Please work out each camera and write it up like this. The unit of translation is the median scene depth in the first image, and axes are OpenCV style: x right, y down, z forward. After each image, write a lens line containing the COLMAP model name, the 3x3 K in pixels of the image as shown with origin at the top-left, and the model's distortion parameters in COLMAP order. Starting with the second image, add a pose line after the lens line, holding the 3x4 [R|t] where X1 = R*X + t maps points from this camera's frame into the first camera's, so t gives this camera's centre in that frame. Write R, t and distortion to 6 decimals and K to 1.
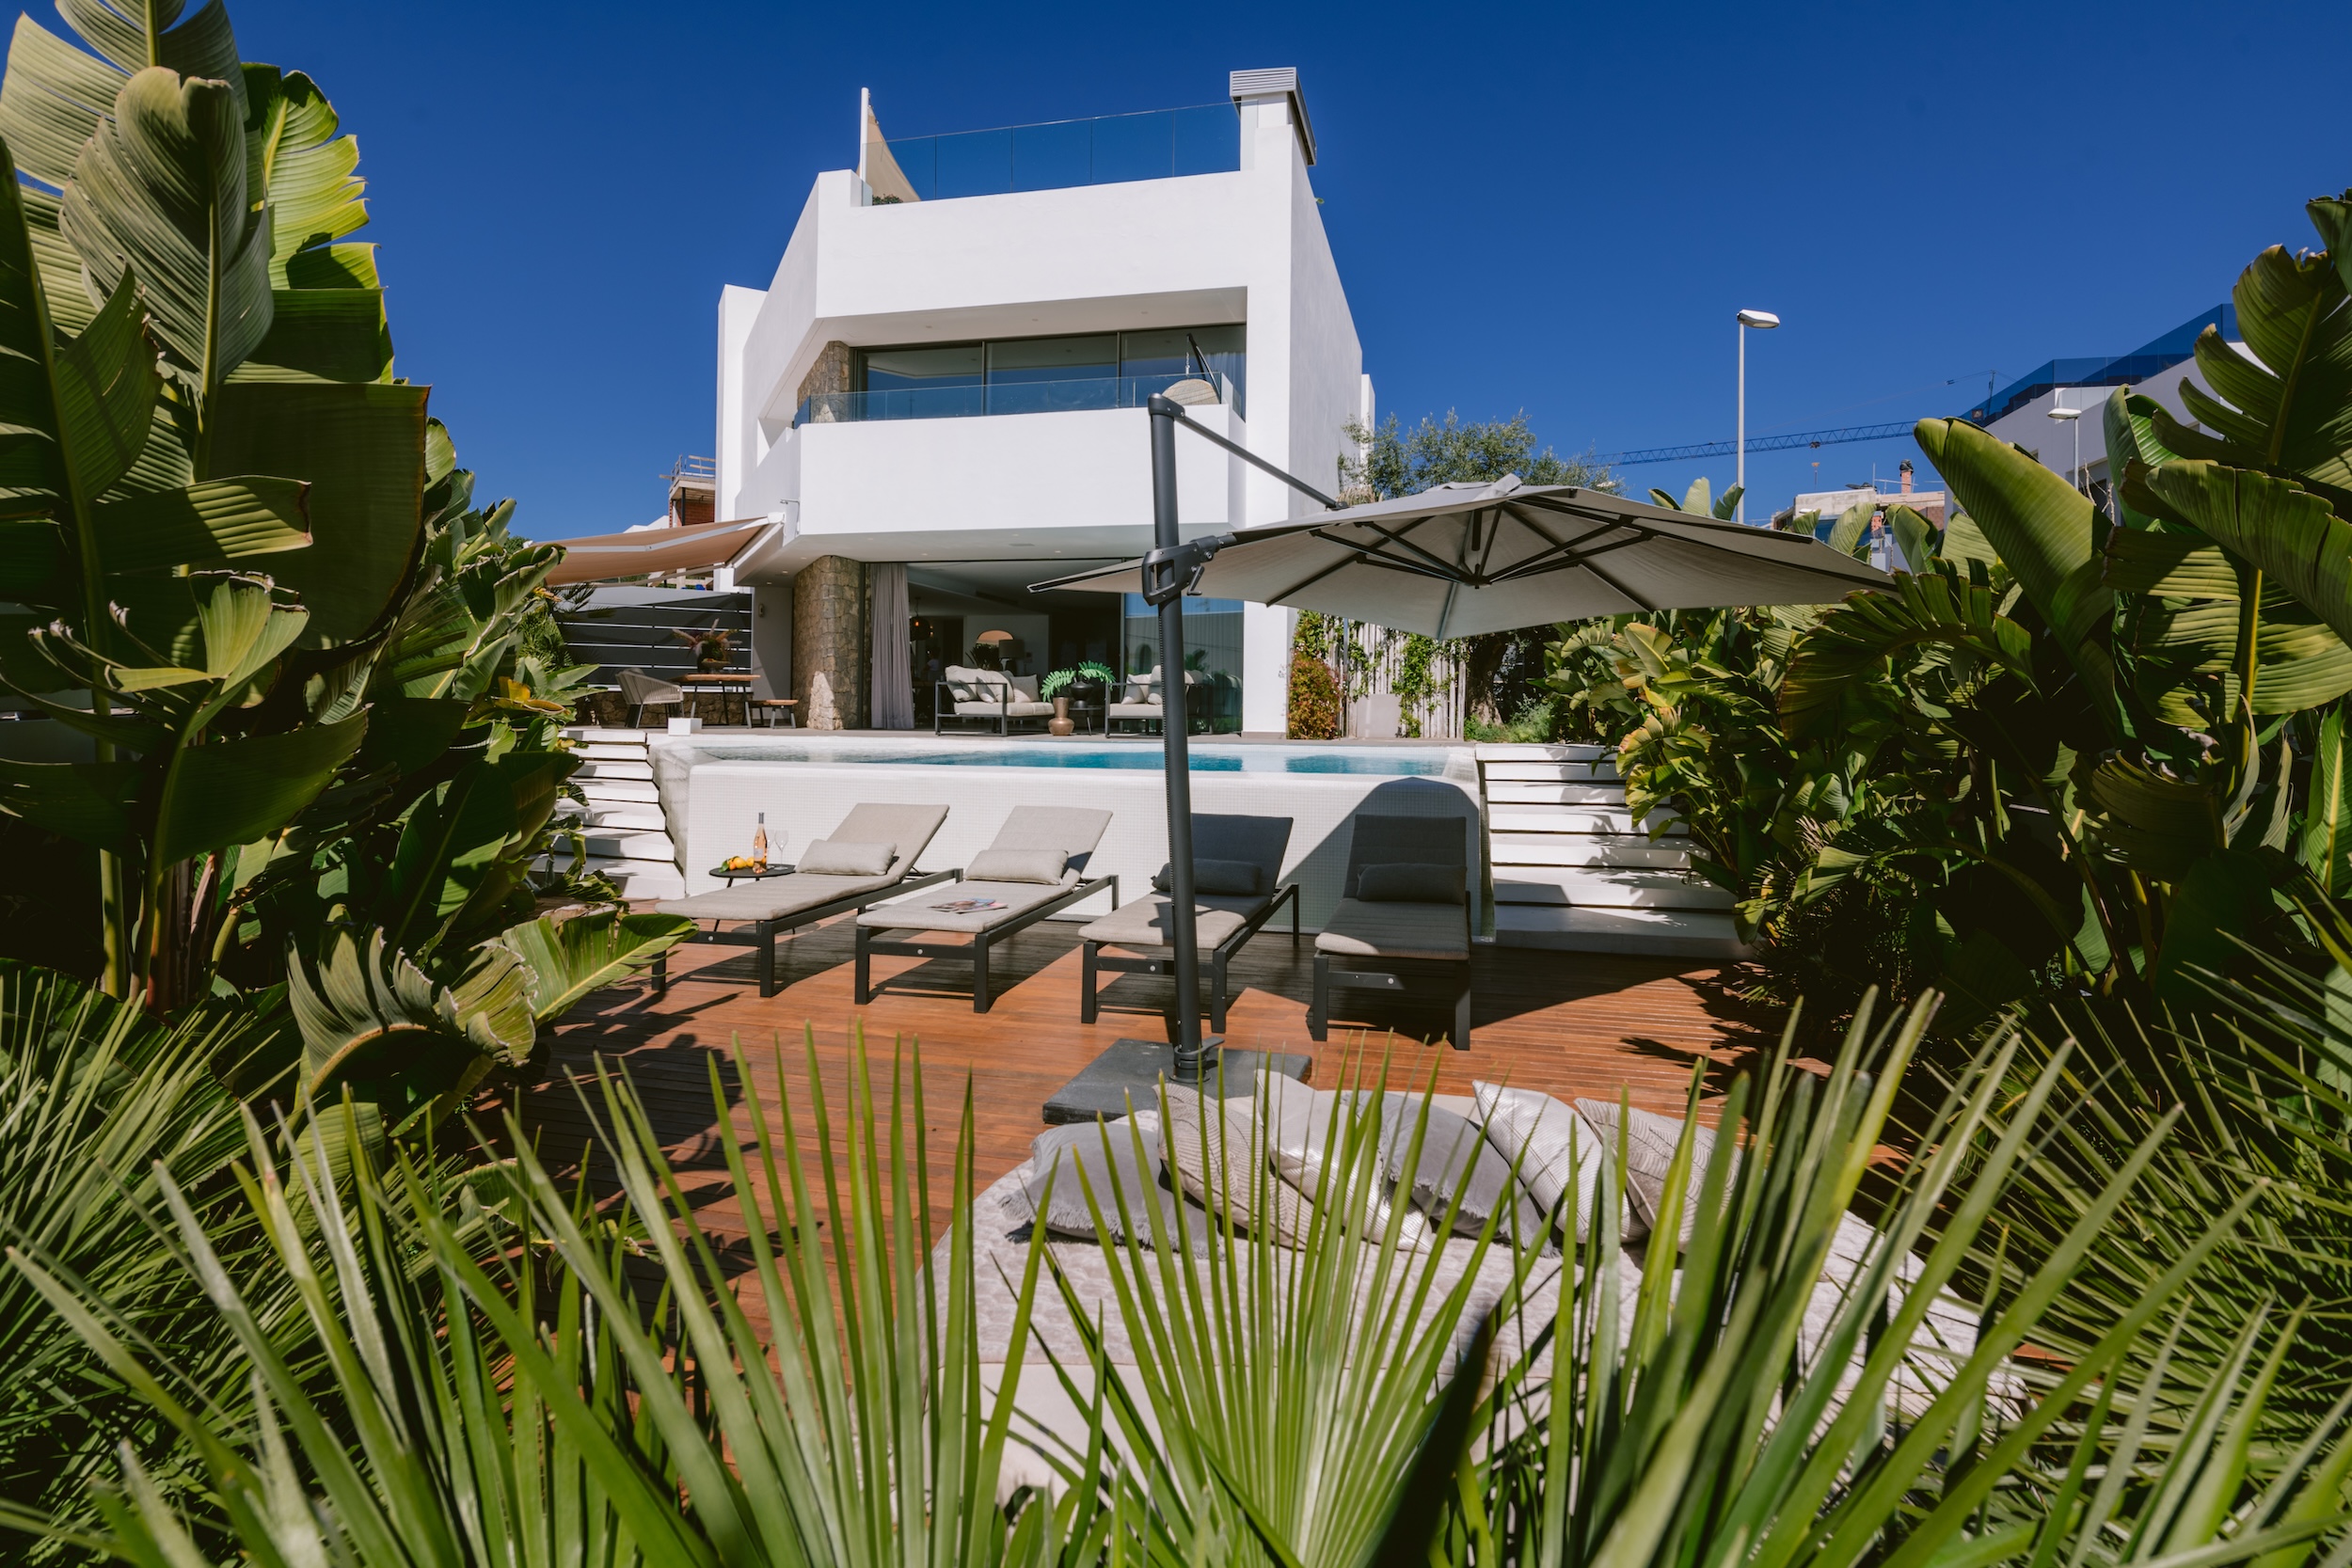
lens RADIAL K [[1152.6, 0, 1184.7], [0, 1152.6, 790.9], [0, 0, 1]] dist [-0.000636, 0.000712]
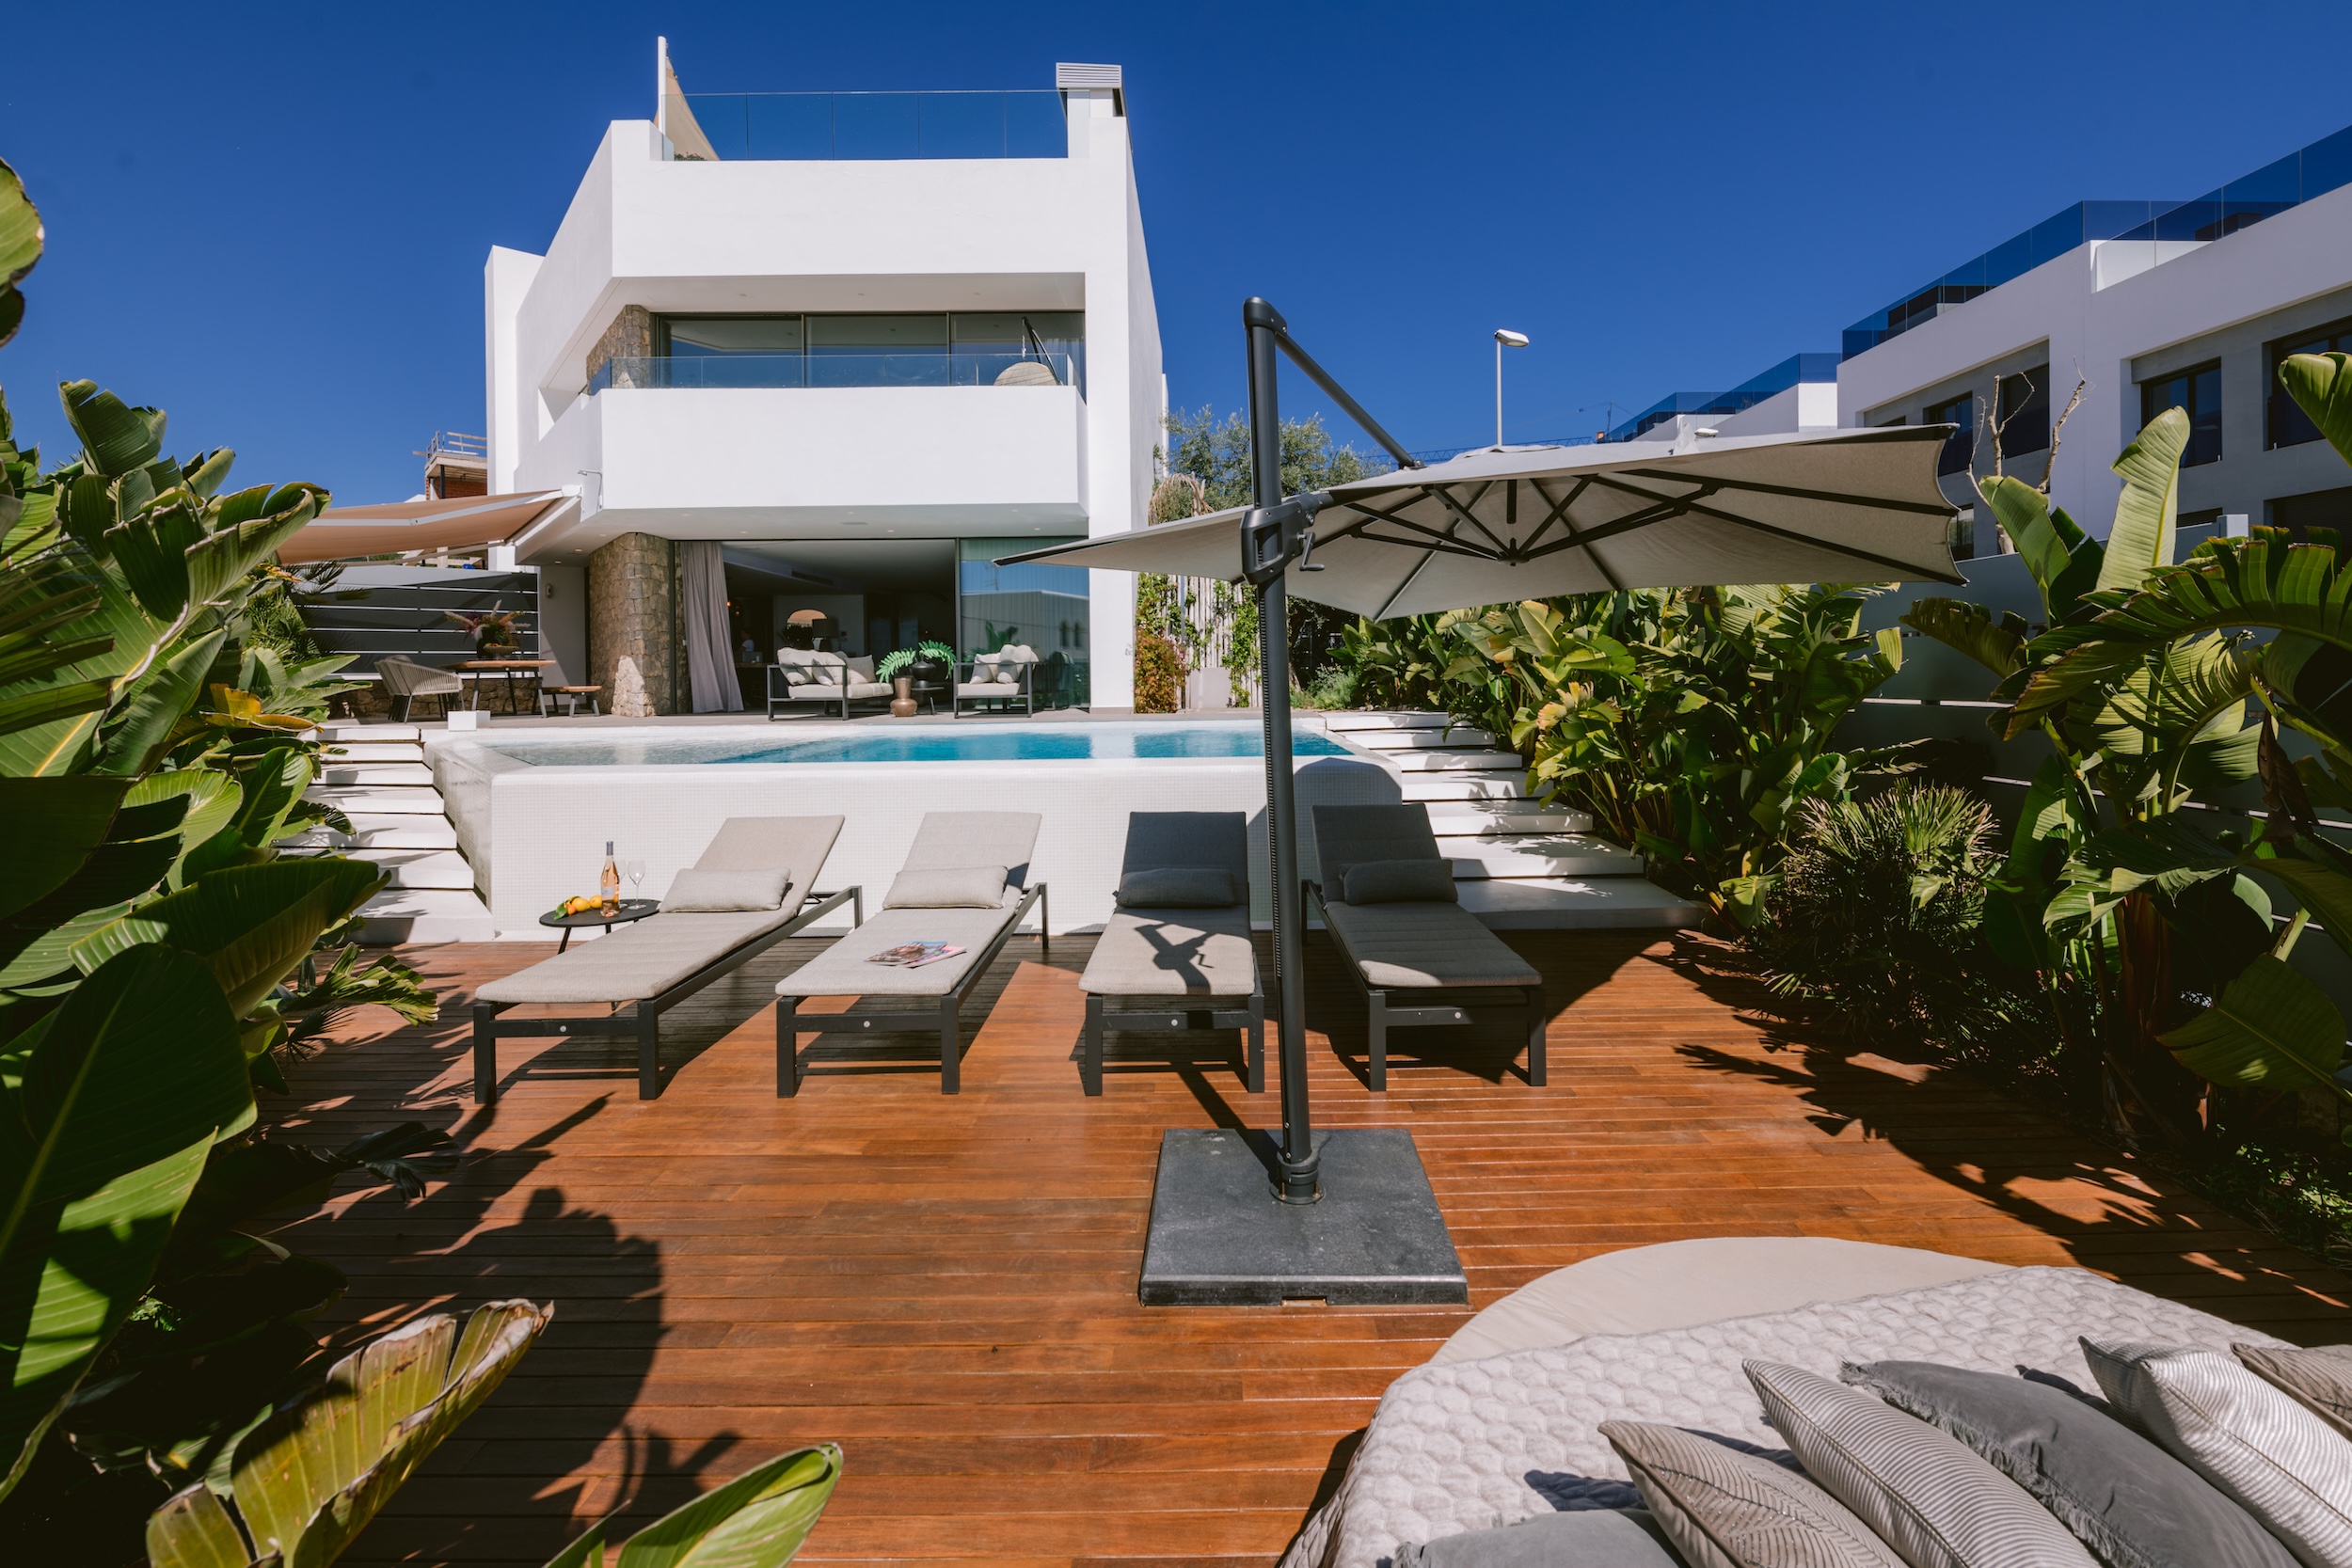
lens RADIAL K [[1007.2, 0, 1212.8], [0, 1007.2, 741.8], [0, 0, 1]] dist [-0.001525, -0.002173]
pose [[0.970656, -0.038266, 0.237407, -0.059764], [0.039410, 0.999223, -0.000073, -0.016927], [-0.237220, 0.009427, 0.971410, 0.104869]]
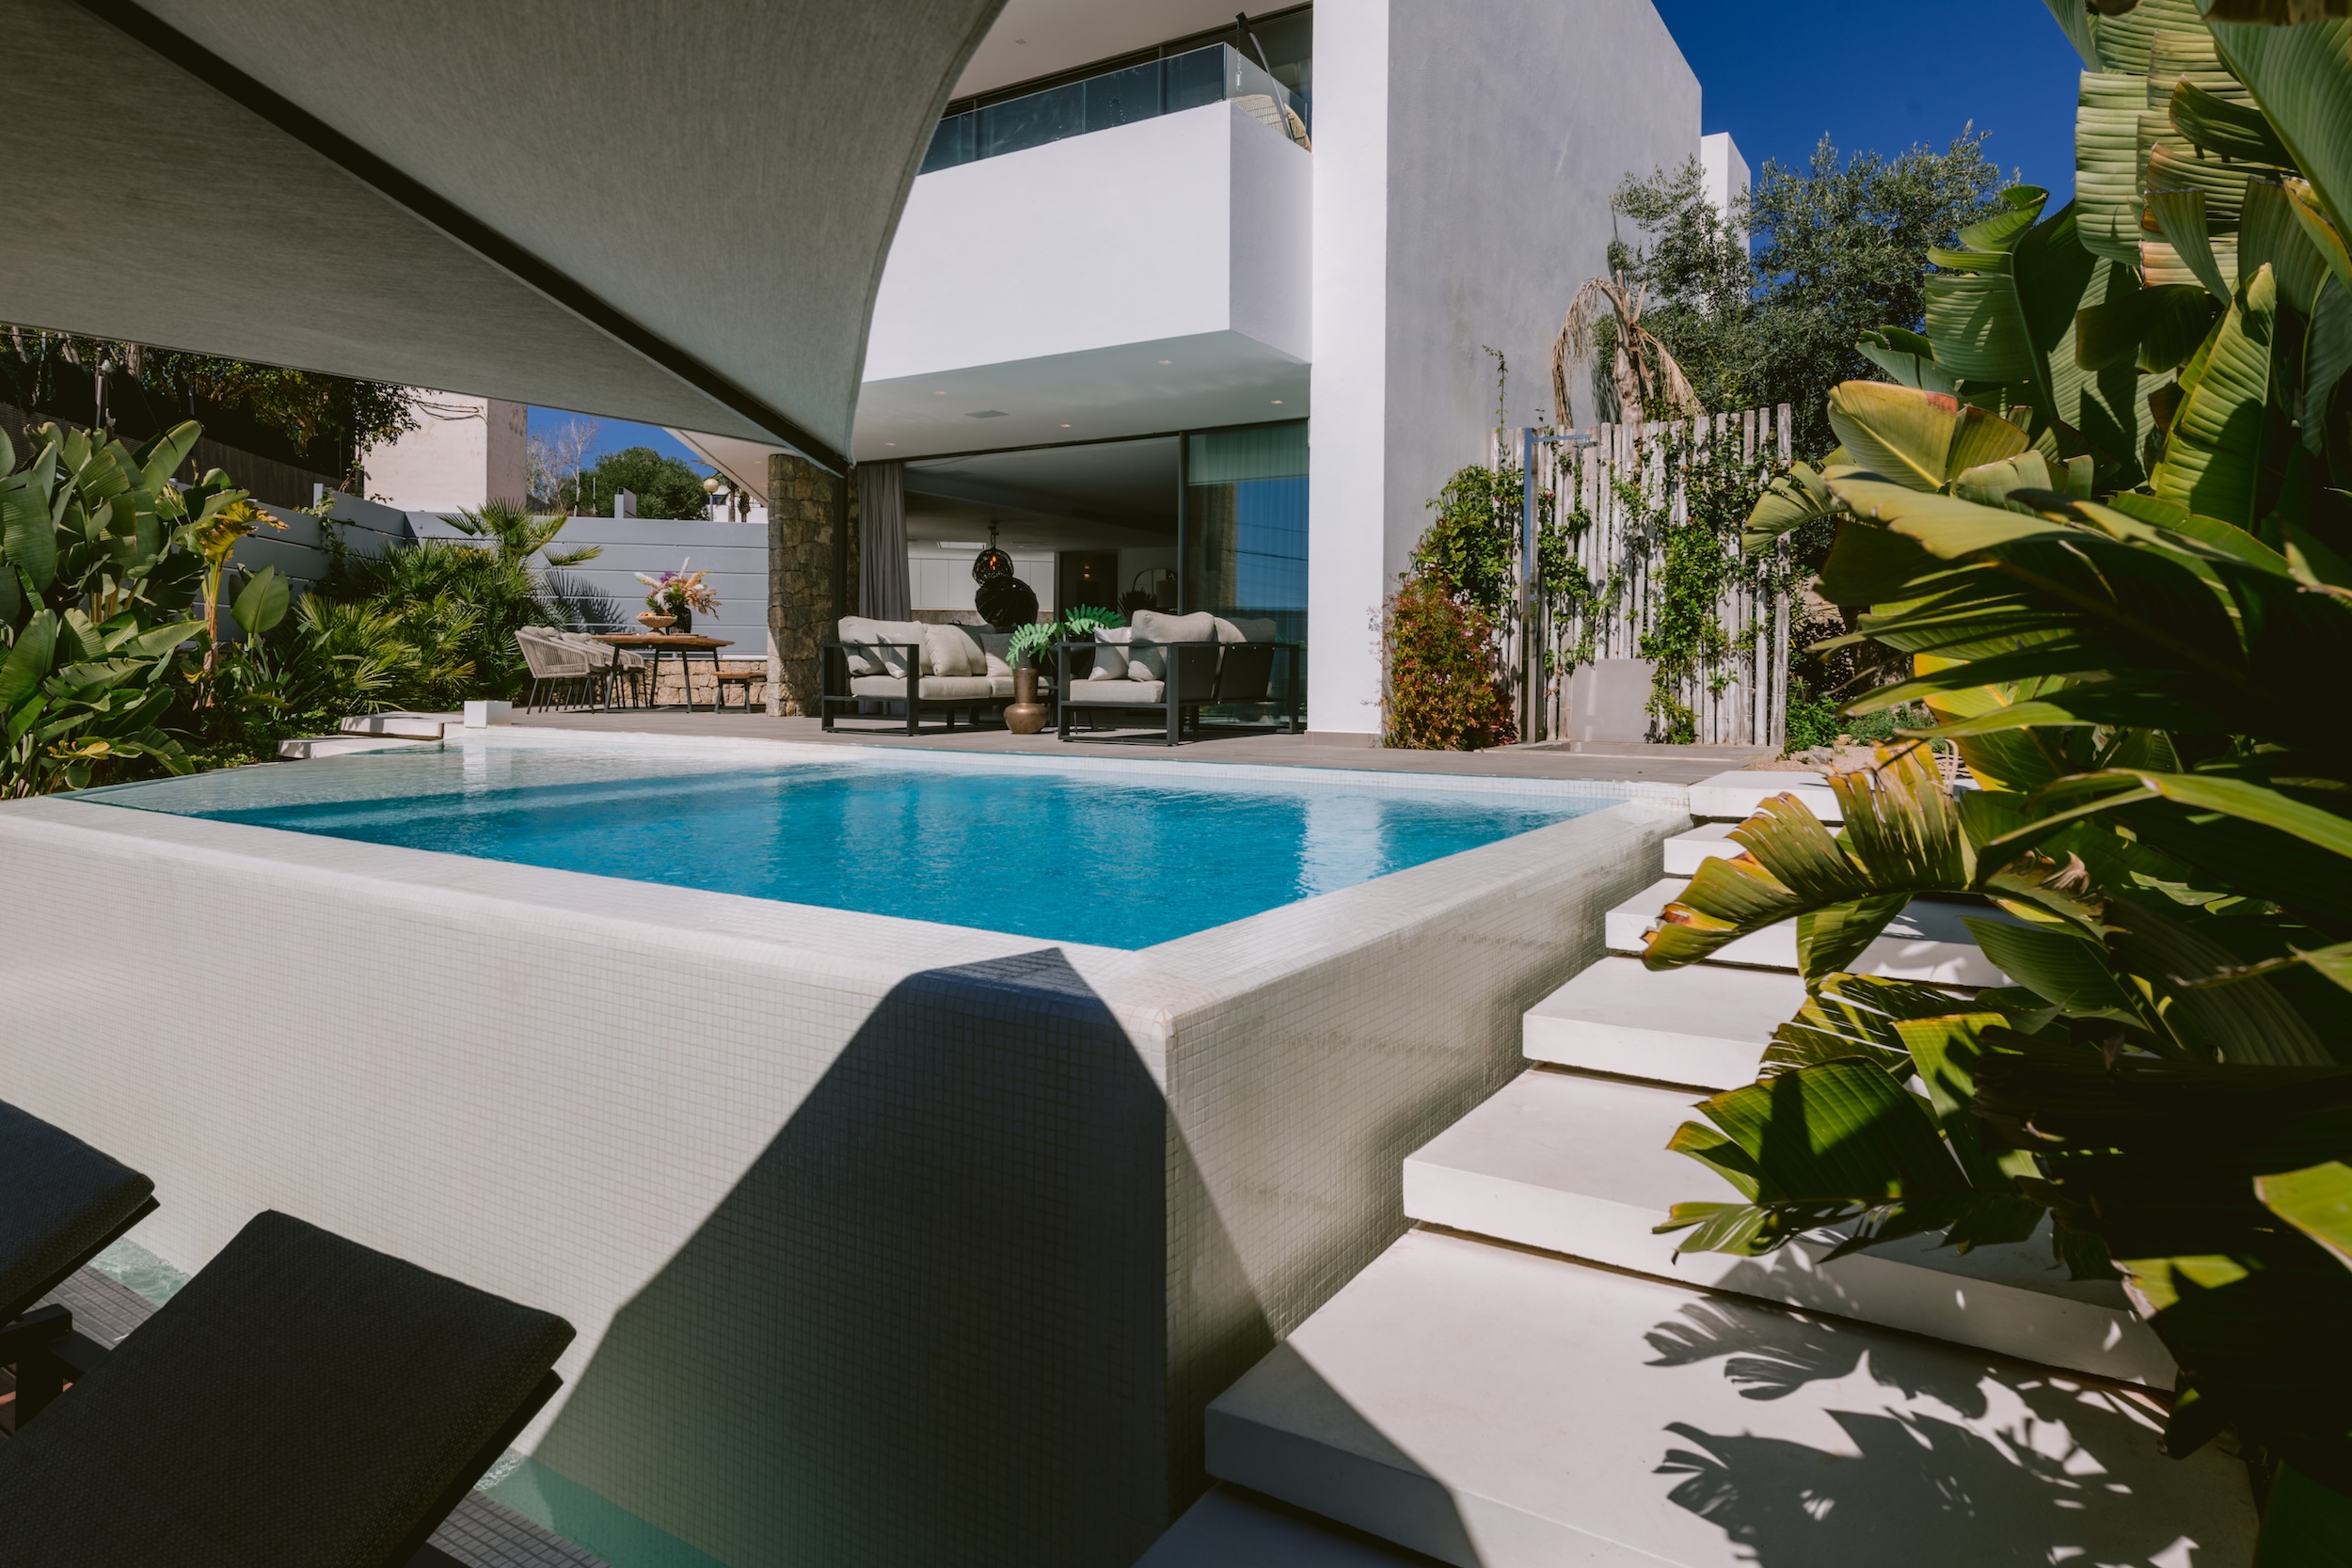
lens RADIAL K [[1369.9, 0, 1177.6], [0, 1369.9, 764.6], [0, 0, 1]] dist [0.001233, -0.001140]
pose [[0.950598, 0.019145, -0.309835, 0.194075], [-0.020479, 0.999790, -0.001054, -0.034678], [0.309749, 0.007347, 0.950790, 0.382128]]
